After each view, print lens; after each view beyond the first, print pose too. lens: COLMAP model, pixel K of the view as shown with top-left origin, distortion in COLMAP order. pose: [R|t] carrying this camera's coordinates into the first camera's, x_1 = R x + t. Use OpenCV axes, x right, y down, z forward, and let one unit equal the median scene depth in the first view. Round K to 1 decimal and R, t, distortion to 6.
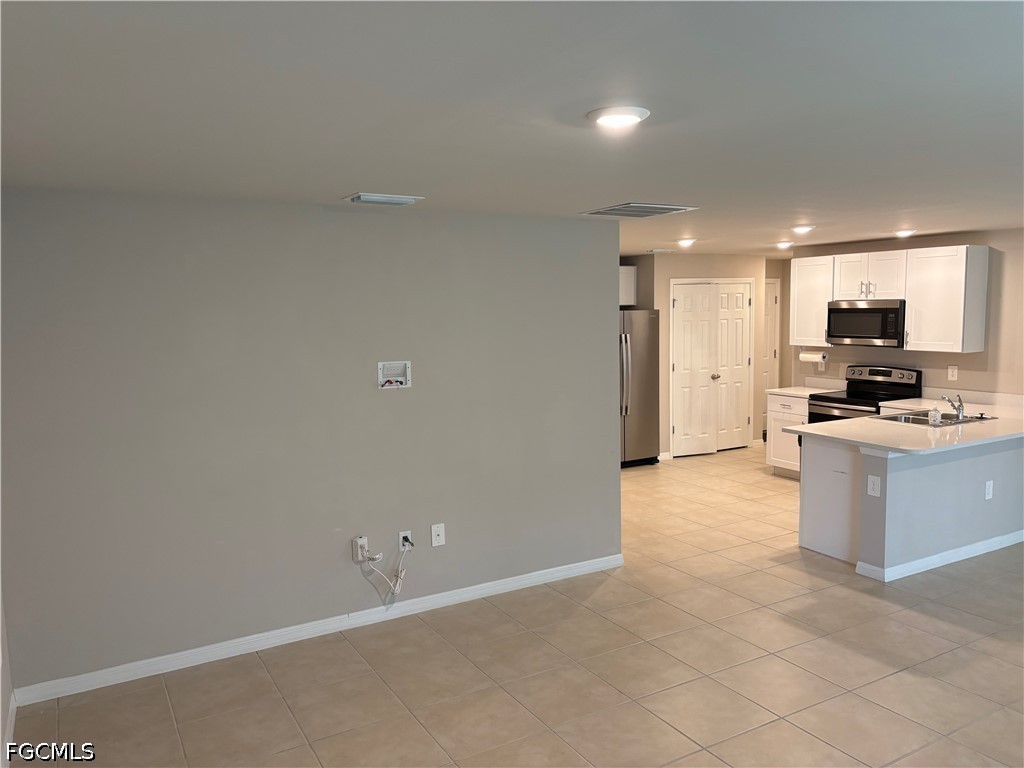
lens RADIAL K [[772.5, 0, 512.0], [0, 772.5, 384.0], [0, 0, 1]] dist [0.048421, -0.053846]
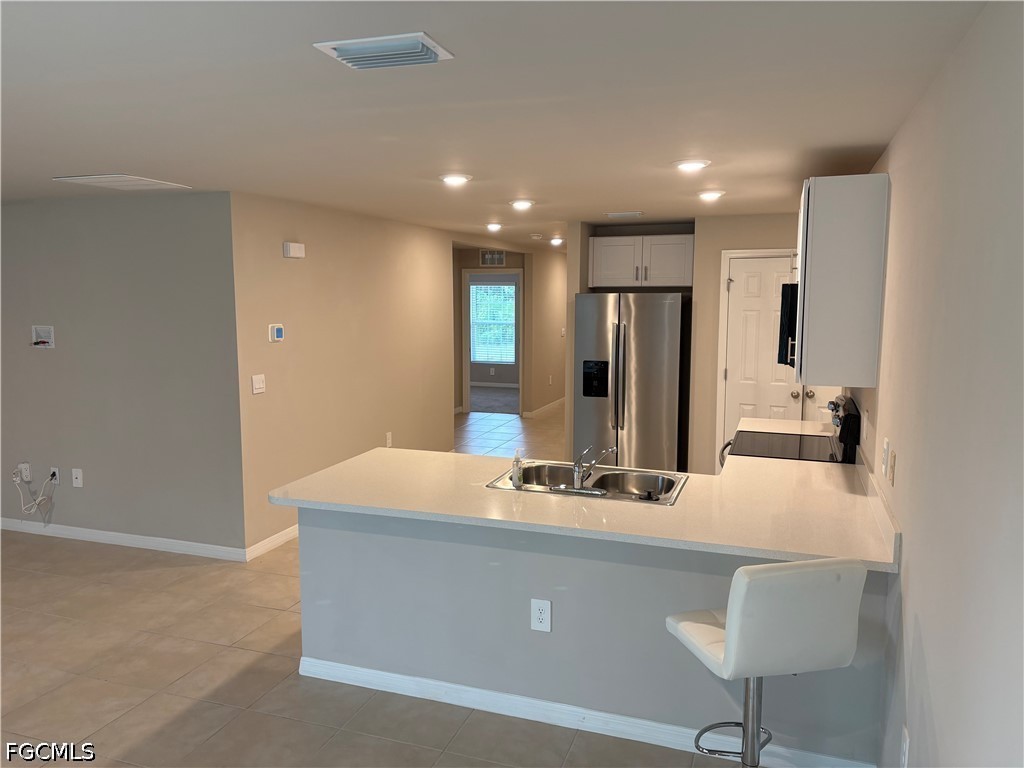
lens RADIAL K [[772.5, 0, 512.0], [0, 772.5, 384.0], [0, 0, 1]] dist [0.048421, -0.053846]
pose [[0.650009, 0.108547, -0.752134, 0.765141], [-0.090180, 0.993770, 0.065484, -0.050937], [0.754557, 0.025262, 0.655748, 0.464076]]
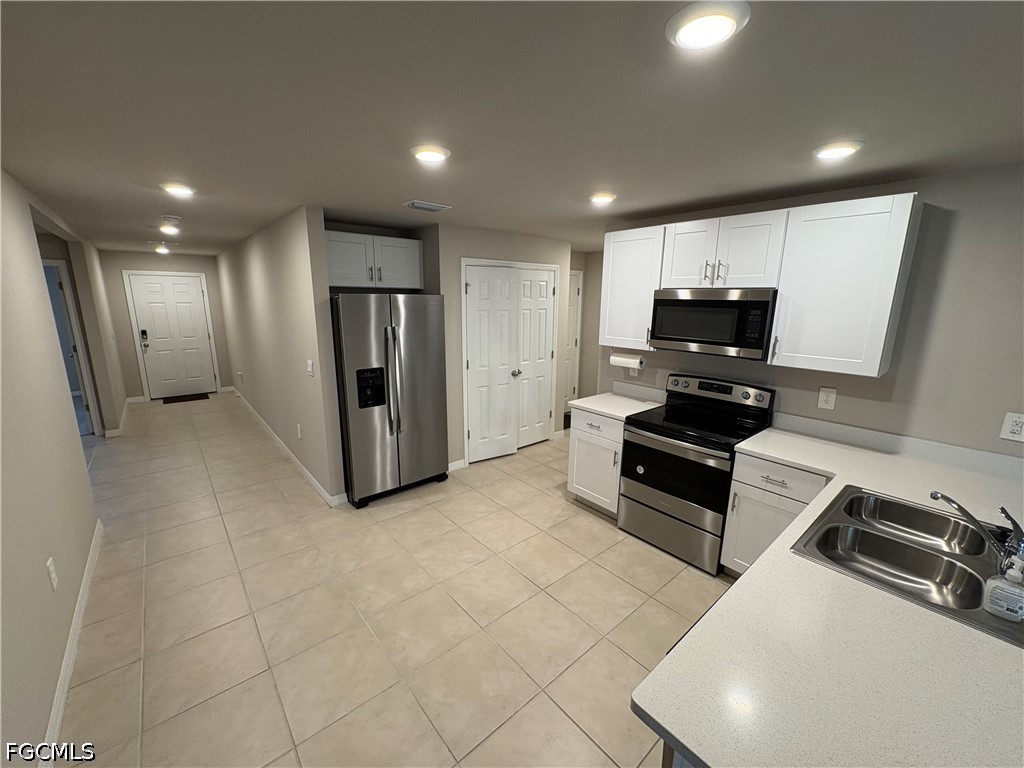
lens RADIAL K [[409.7, 0, 513.2], [0, 409.7, 385.0], [0, 0, 1]] dist [0.000102, -0.000124]
pose [[0.981329, -0.007725, 0.192182, 0.209903], [-0.012872, 0.994315, 0.105696, -0.058440], [-0.191906, -0.106196, 0.975651, 0.667544]]
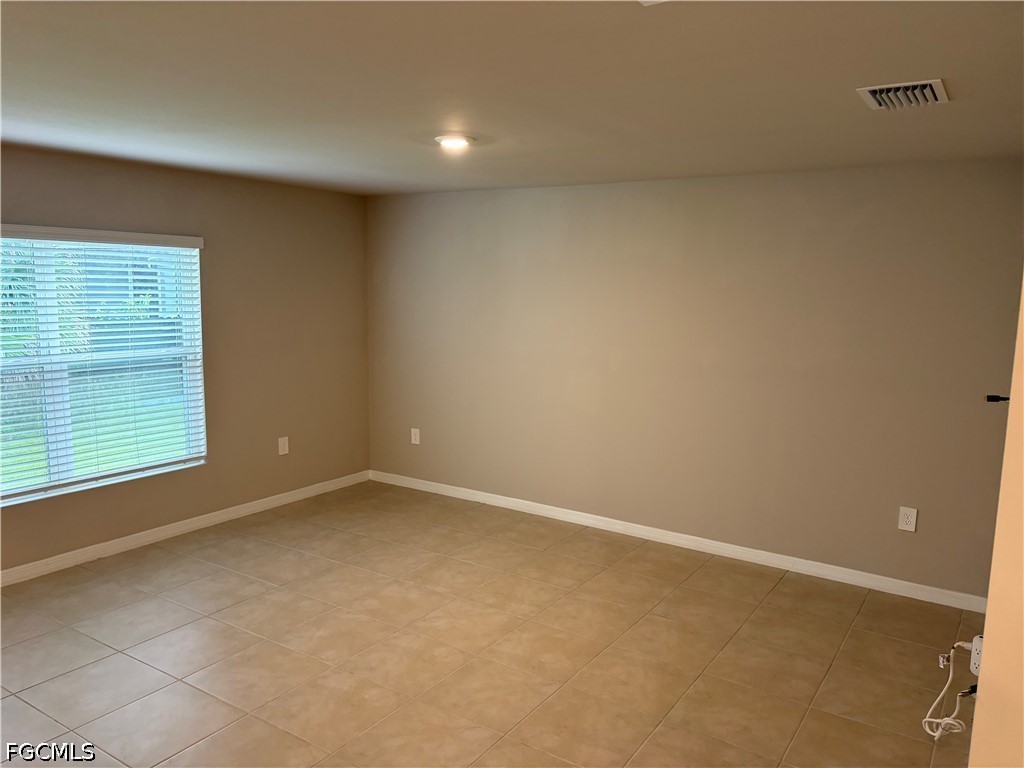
lens RADIAL K [[772.5, 0, 512.0], [0, 772.5, 384.0], [0, 0, 1]] dist [0.048421, -0.053846]
pose [[-0.893821, 0.060700, -0.444296, 0.243737], [-0.049859, 0.971200, 0.232991, -0.075373], [0.445643, 0.230405, -0.865053, 0.805454]]
